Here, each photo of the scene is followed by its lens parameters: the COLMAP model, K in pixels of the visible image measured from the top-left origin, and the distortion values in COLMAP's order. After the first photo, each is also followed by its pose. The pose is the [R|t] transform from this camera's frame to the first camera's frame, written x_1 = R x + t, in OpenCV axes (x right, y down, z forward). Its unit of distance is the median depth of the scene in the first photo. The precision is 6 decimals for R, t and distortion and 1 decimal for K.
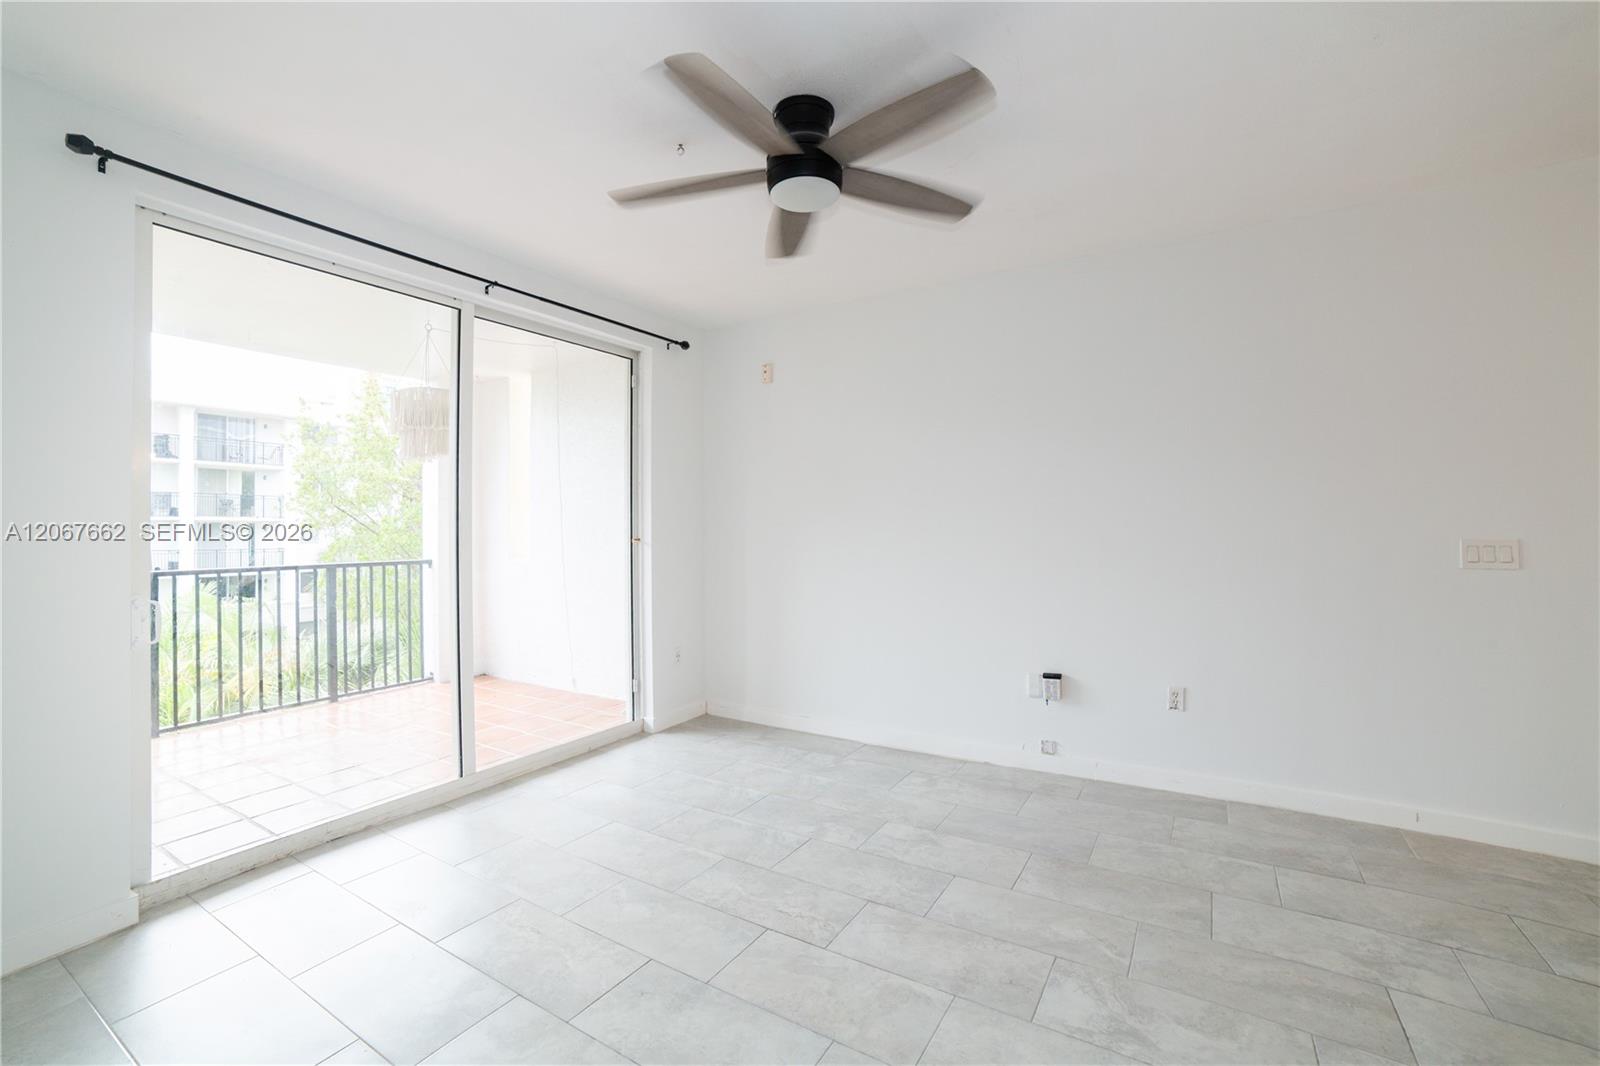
lens RADIAL K [[666.6, 0, 804.9], [0, 666.6, 523.6], [0, 0, 1]] dist [-0.053937, 0.014709]
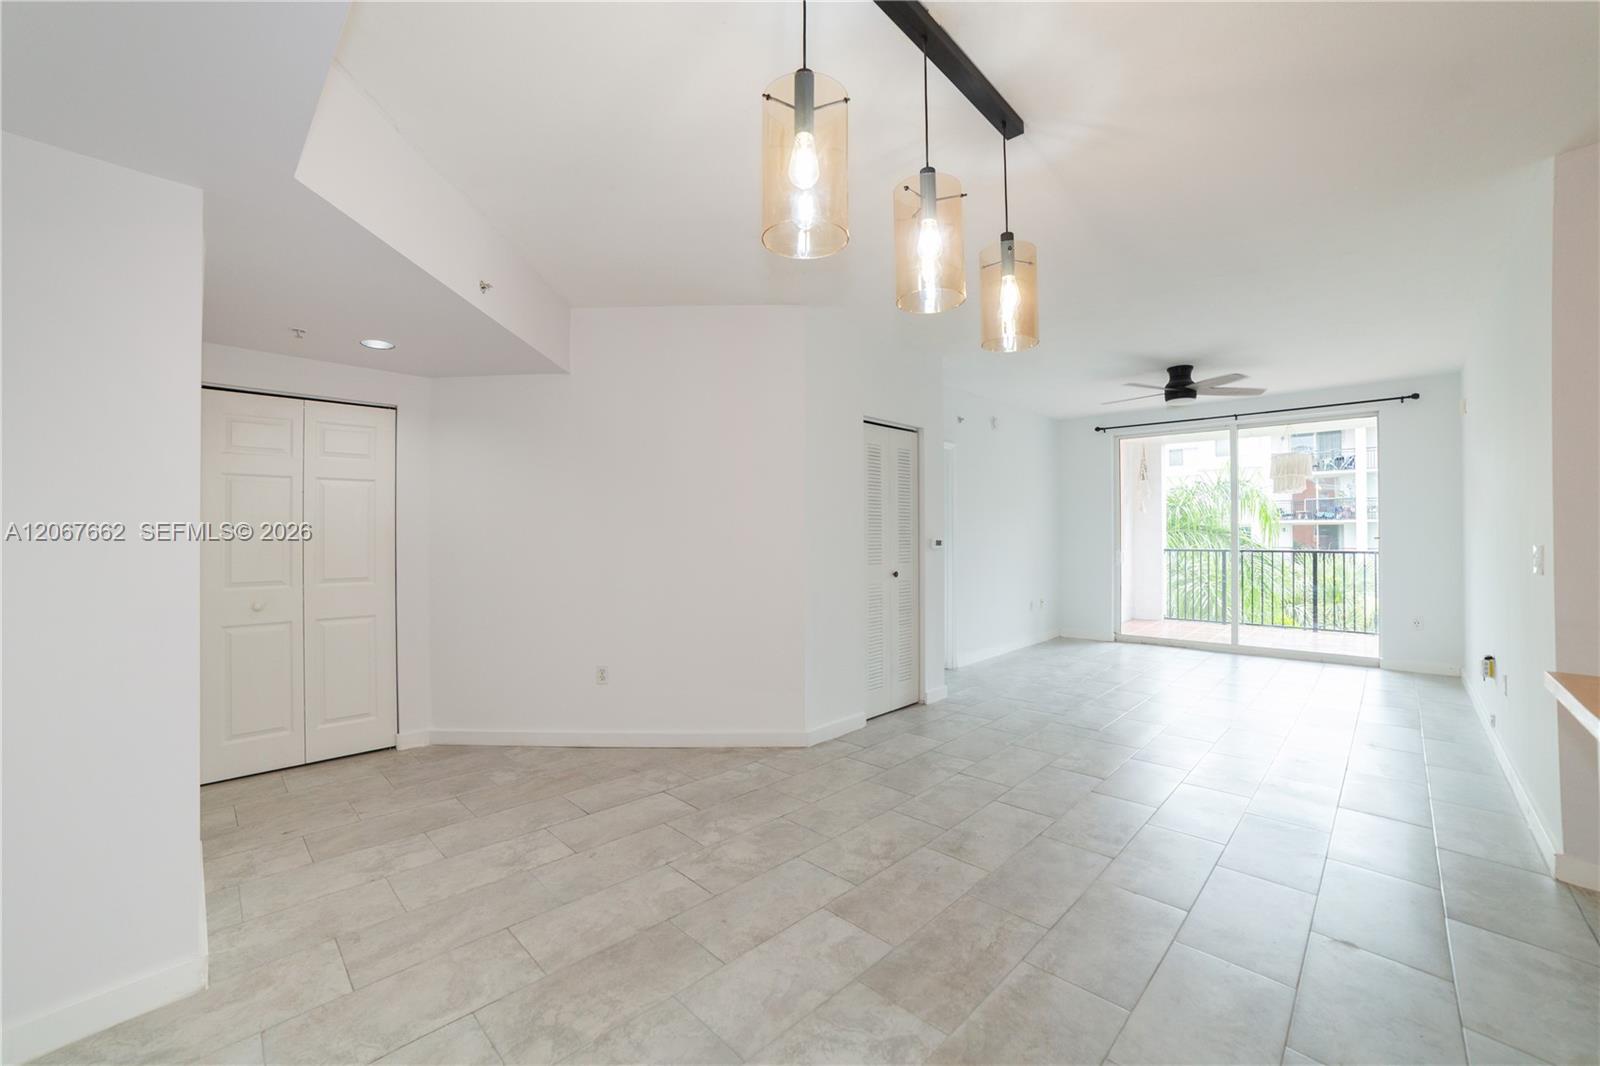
lens RADIAL K [[634.1, 0, 800.0], [0, 634.1, 533.0], [0, 0, 1]] dist [-0.096636, 0.041695]
pose [[-0.217734, 0.007525, -0.975979, 2.127763], [0.010126, 0.999934, 0.005451, -0.013116], [0.975956, -0.008696, -0.217795, 0.045224]]
